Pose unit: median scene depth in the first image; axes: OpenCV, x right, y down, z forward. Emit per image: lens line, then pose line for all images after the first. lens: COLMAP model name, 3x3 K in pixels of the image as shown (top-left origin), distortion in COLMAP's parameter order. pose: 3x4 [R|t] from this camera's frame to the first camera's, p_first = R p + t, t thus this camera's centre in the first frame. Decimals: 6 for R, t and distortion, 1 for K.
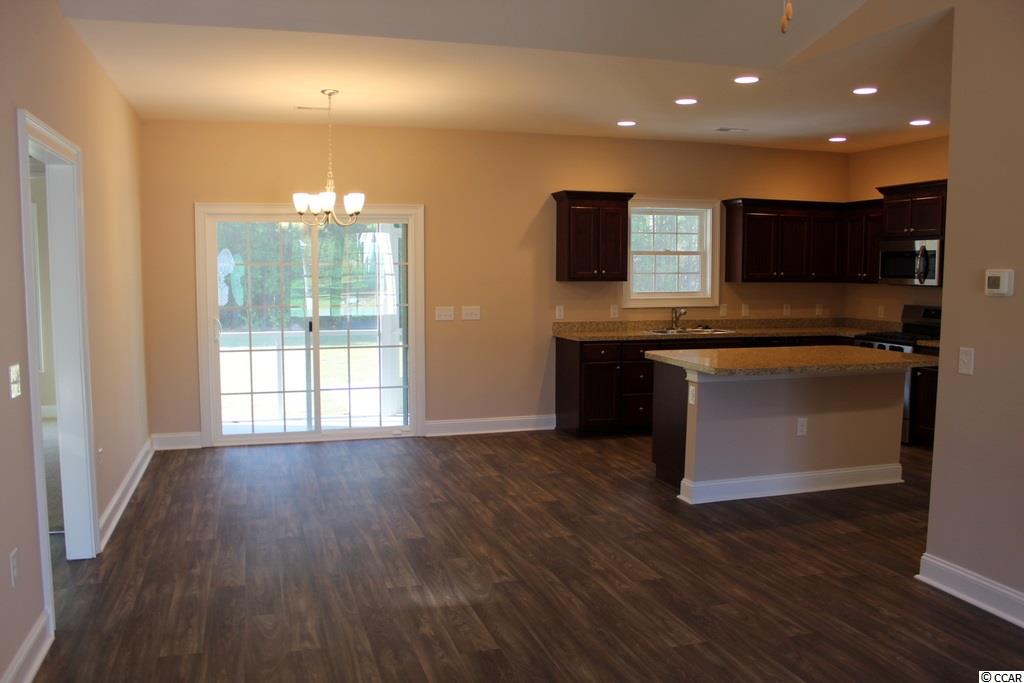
lens RADIAL K [[848.1, 0, 509.6], [0, 848.1, 343.2], [0, 0, 1]] dist [-0.109753, 0.049737]
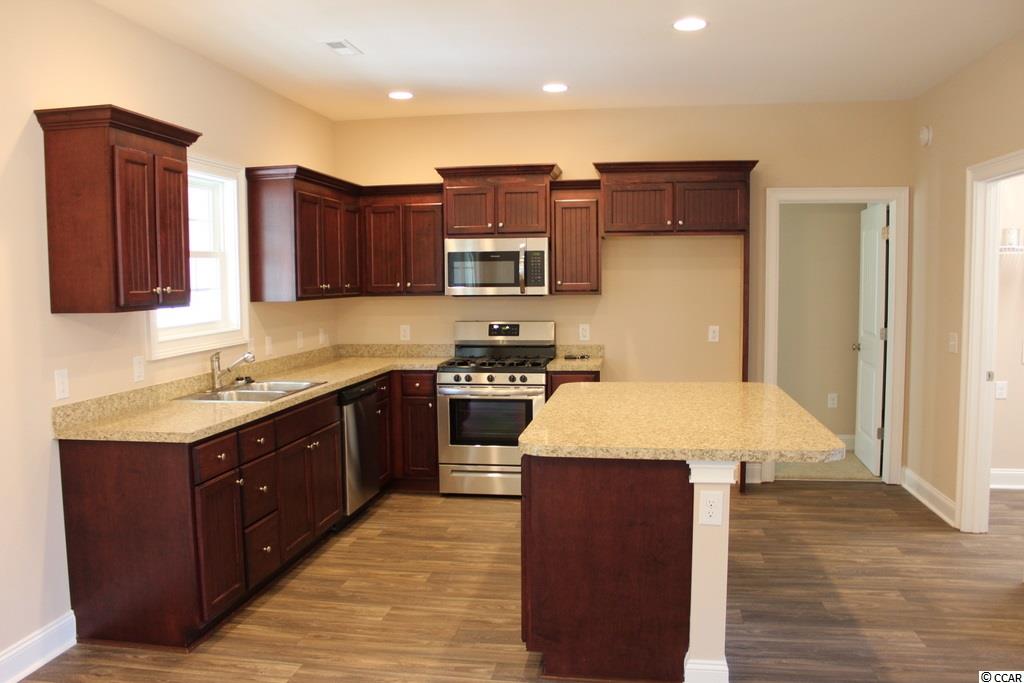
lens RADIAL K [[848.1, 0, 513.5], [0, 848.1, 344.9], [0, 0, 1]] dist [-0.109753, 0.049737]
pose [[0.452916, -0.079561, 0.887996, -0.220246], [0.091757, 0.994881, 0.042338, -0.054531], [-0.886819, 0.062304, 0.457898, 0.605823]]
